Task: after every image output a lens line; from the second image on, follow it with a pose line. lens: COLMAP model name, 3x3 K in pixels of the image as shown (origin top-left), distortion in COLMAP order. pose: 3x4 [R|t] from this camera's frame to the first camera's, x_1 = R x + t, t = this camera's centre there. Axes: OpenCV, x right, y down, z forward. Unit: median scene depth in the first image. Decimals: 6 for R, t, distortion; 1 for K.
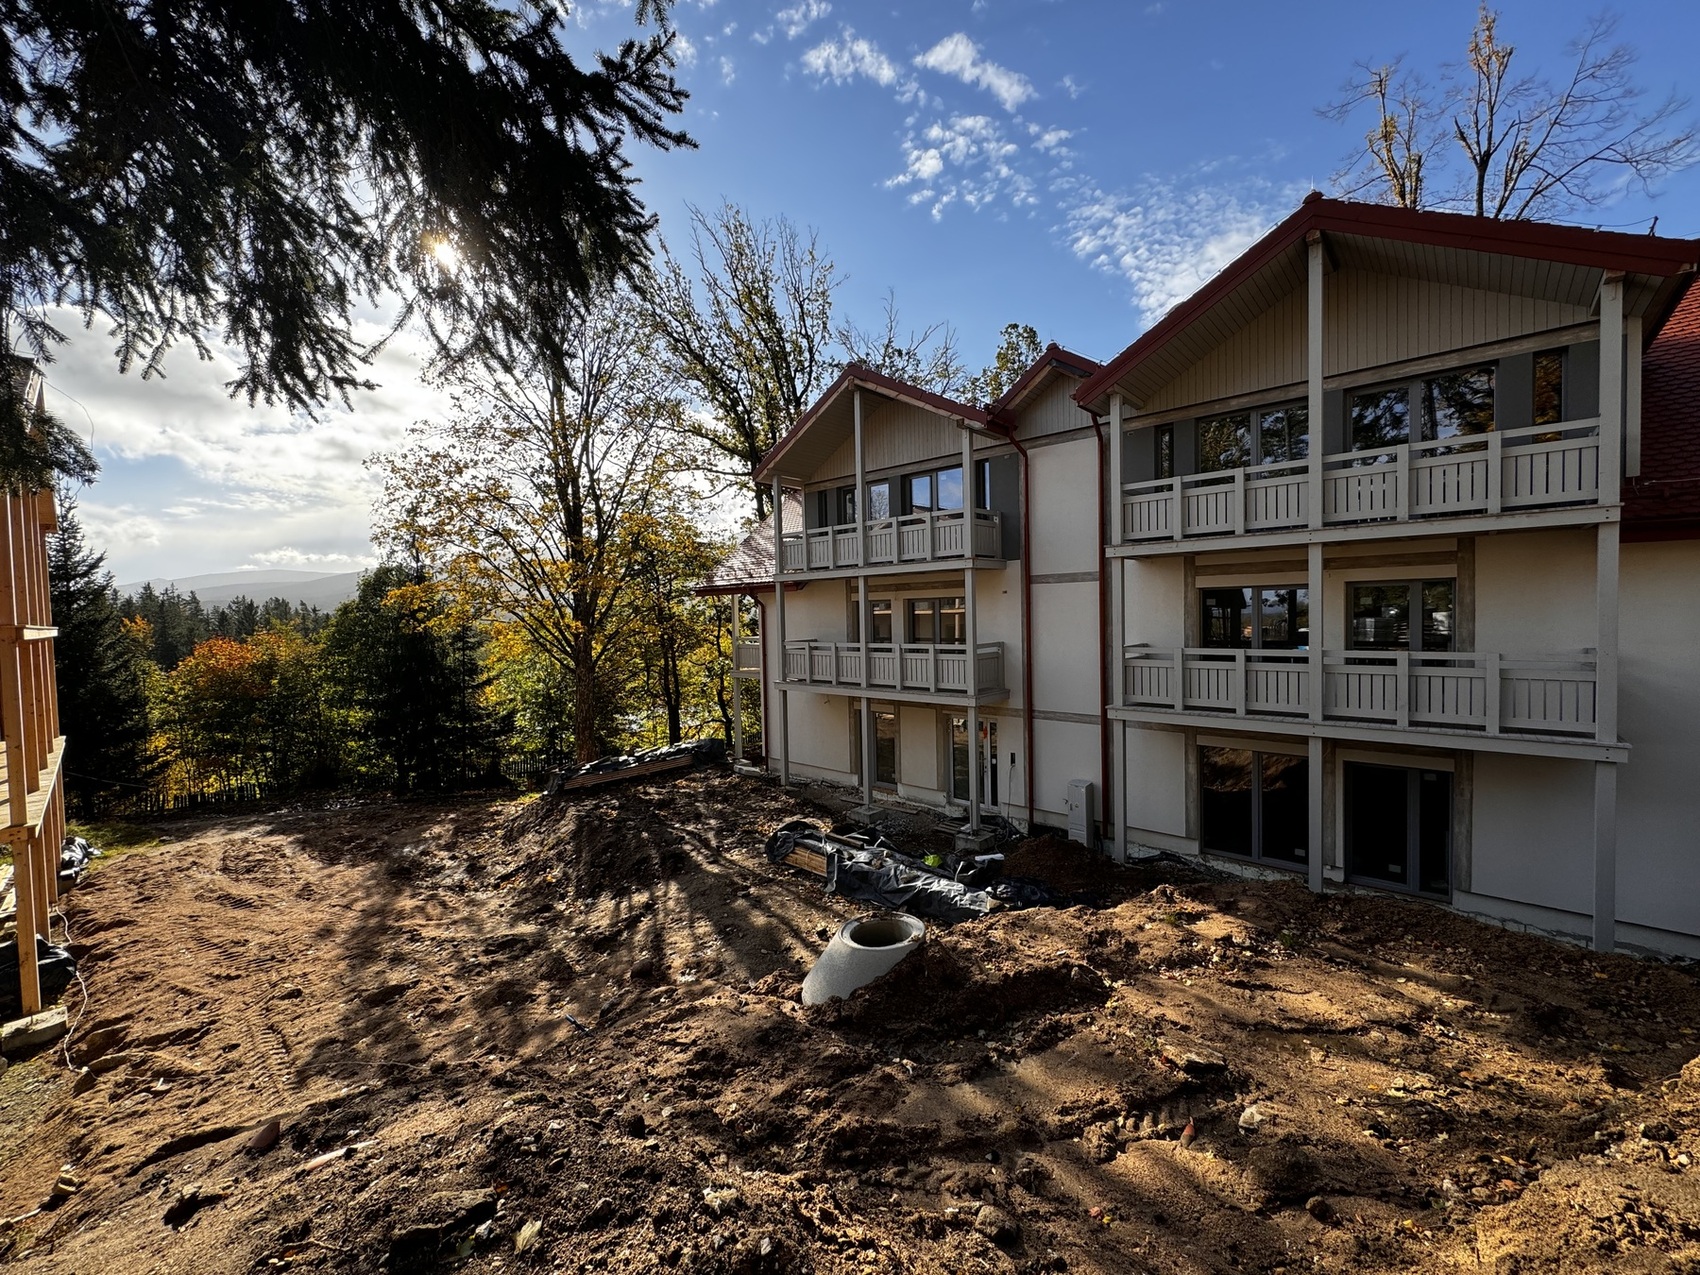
lens RADIAL K [[696.9, 0, 850.0], [0, 696.9, 637.5], [0, 0, 1]] dist [-0.003736, -0.000156]
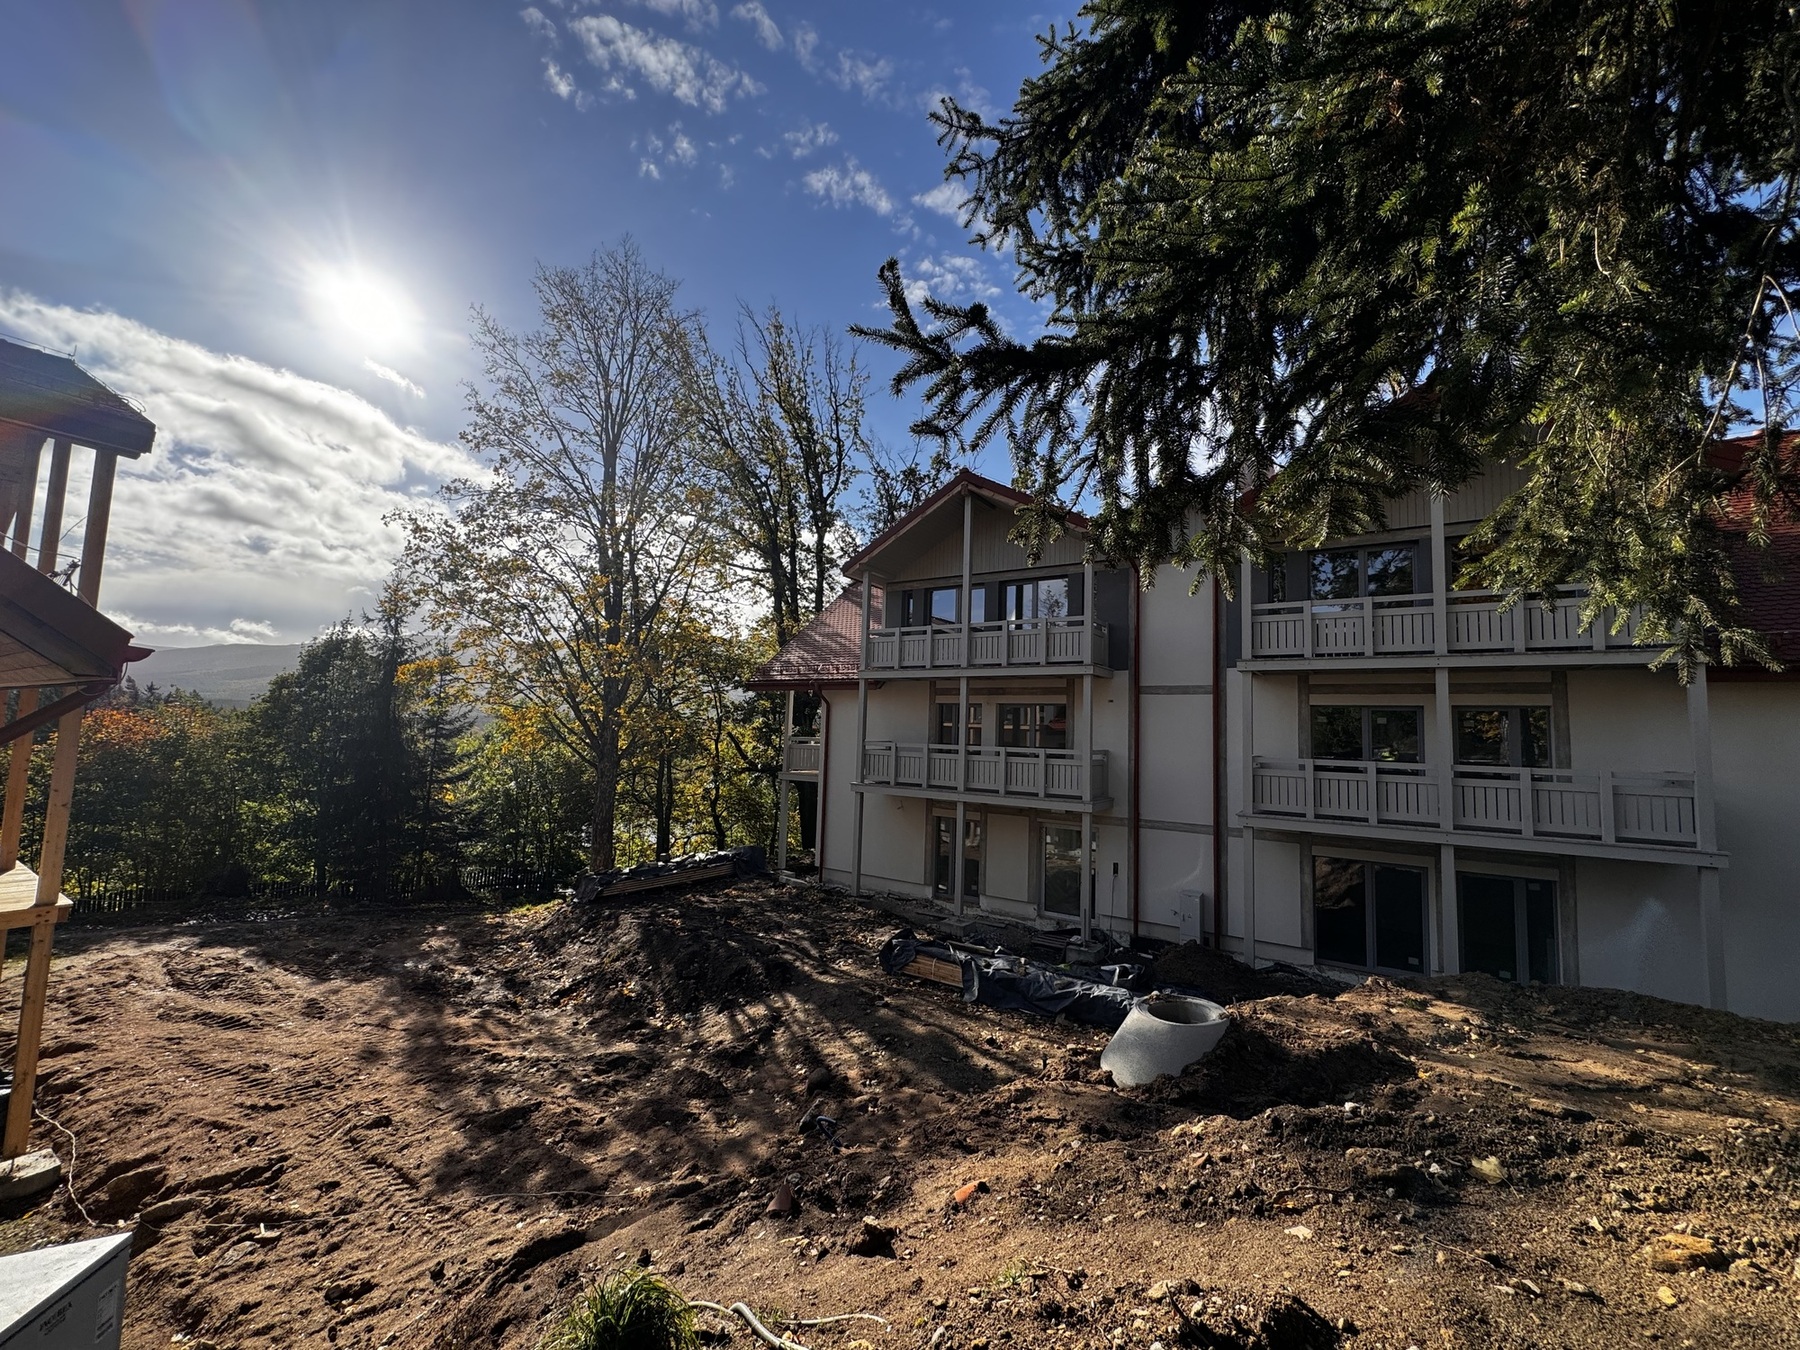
lens RADIAL K [[737.9, 0, 900.0], [0, 737.9, 675.0], [0, 0, 1]] dist [-0.003736, -0.000156]
pose [[0.986402, 0.066100, 0.150470, -0.289289], [-0.048626, 0.991943, -0.116985, 0.044622], [-0.156991, 0.108078, 0.981669, -0.016176]]
